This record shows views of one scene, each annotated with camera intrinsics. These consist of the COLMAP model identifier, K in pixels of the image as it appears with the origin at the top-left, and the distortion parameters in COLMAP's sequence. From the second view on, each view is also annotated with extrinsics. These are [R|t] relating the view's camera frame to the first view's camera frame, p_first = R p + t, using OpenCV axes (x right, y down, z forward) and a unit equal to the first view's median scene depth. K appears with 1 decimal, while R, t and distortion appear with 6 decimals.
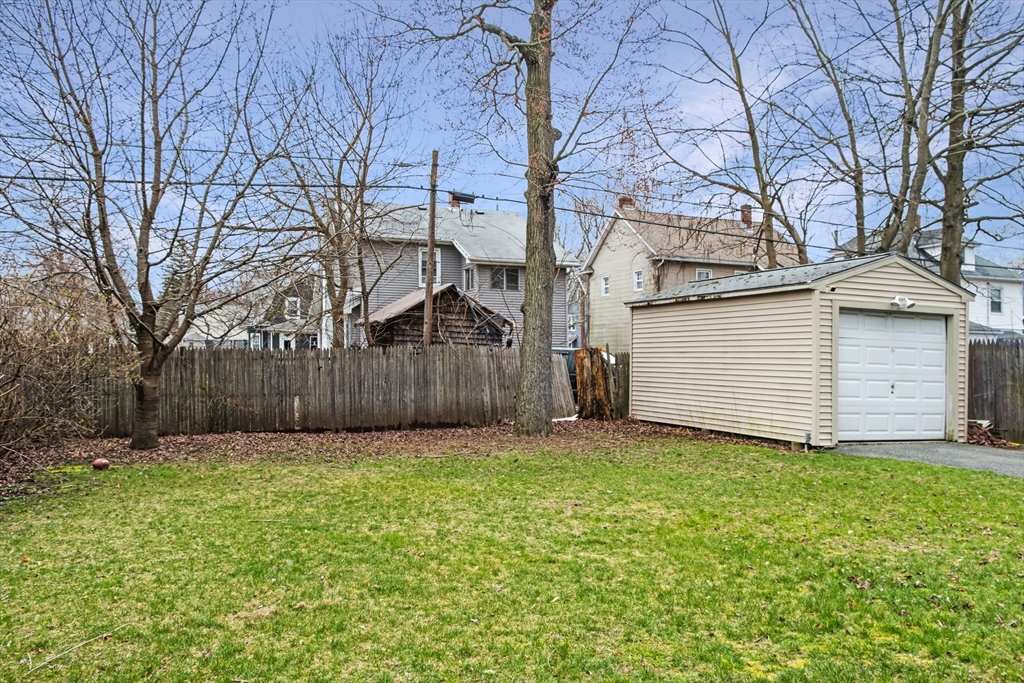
lens RADIAL K [[811.8, 0, 500.1], [0, 811.8, 373.1], [0, 0, 1]] dist [-0.049225, 0.039450]
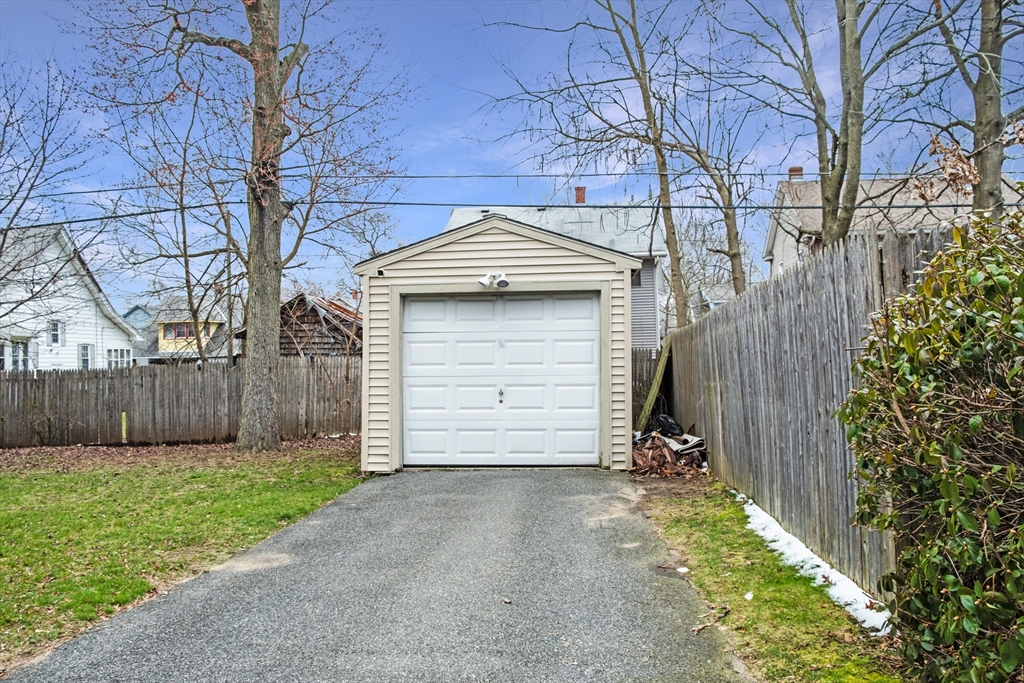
lens RADIAL K [[811.8, 0, 500.1], [0, 811.8, 373.1], [0, 0, 1]] dist [-0.049225, 0.039450]
pose [[0.897700, -0.032800, -0.439384, 0.656129], [0.029910, 0.999461, -0.013502, 0.006429], [0.439590, -0.001021, 0.898198, 0.259238]]
